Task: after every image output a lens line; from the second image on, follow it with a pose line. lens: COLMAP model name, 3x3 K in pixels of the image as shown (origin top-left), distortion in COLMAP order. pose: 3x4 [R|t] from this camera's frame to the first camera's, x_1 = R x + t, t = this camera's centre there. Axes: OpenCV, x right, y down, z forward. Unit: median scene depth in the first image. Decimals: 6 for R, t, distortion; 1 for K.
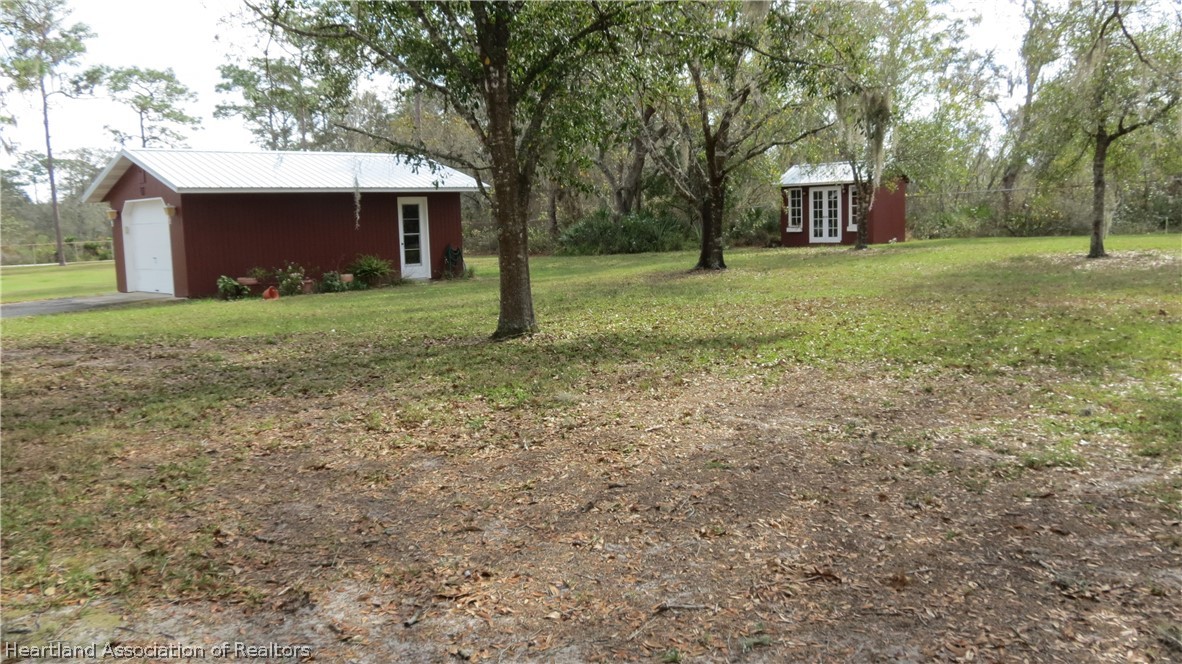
lens RADIAL K [[973.8, 0, 589.4], [0, 973.8, 334.9], [0, 0, 1]] dist [-0.041997, 0.001252]
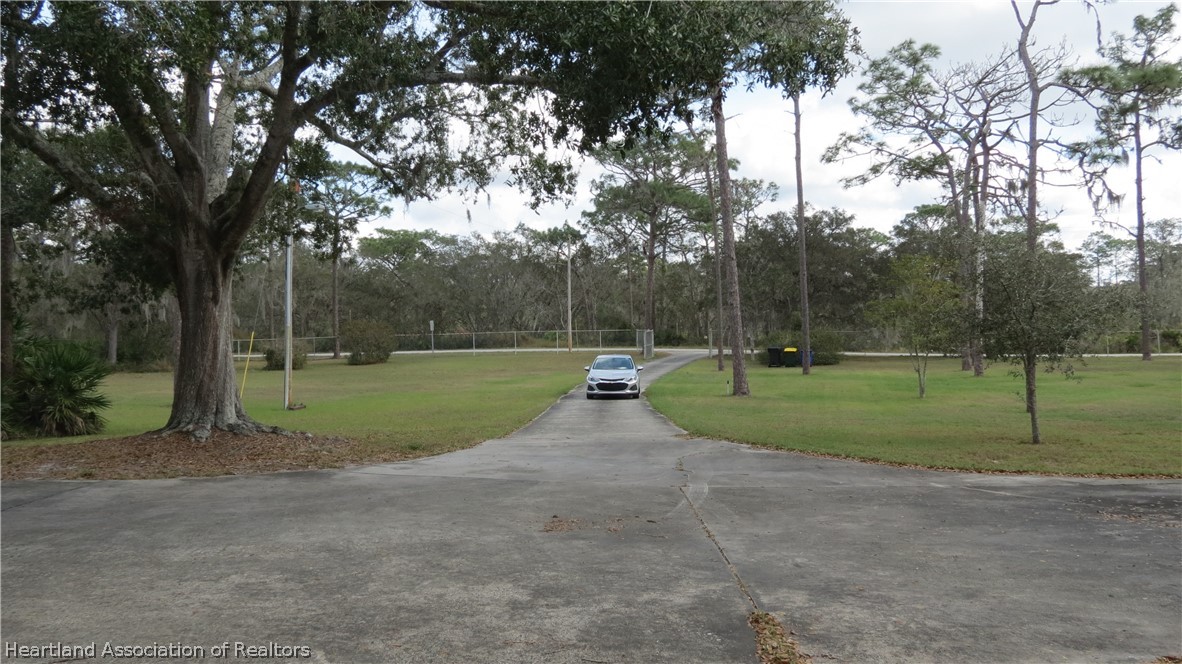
lens RADIAL K [[973.8, 0, 589.4], [0, 973.8, 334.9], [0, 0, 1]] dist [-0.041997, 0.001252]
pose [[0.542187, 0.028792, -0.839765, -0.113780], [-0.102308, 0.994239, -0.031966, -0.017117], [0.834006, 0.103246, 0.542009, 0.159523]]
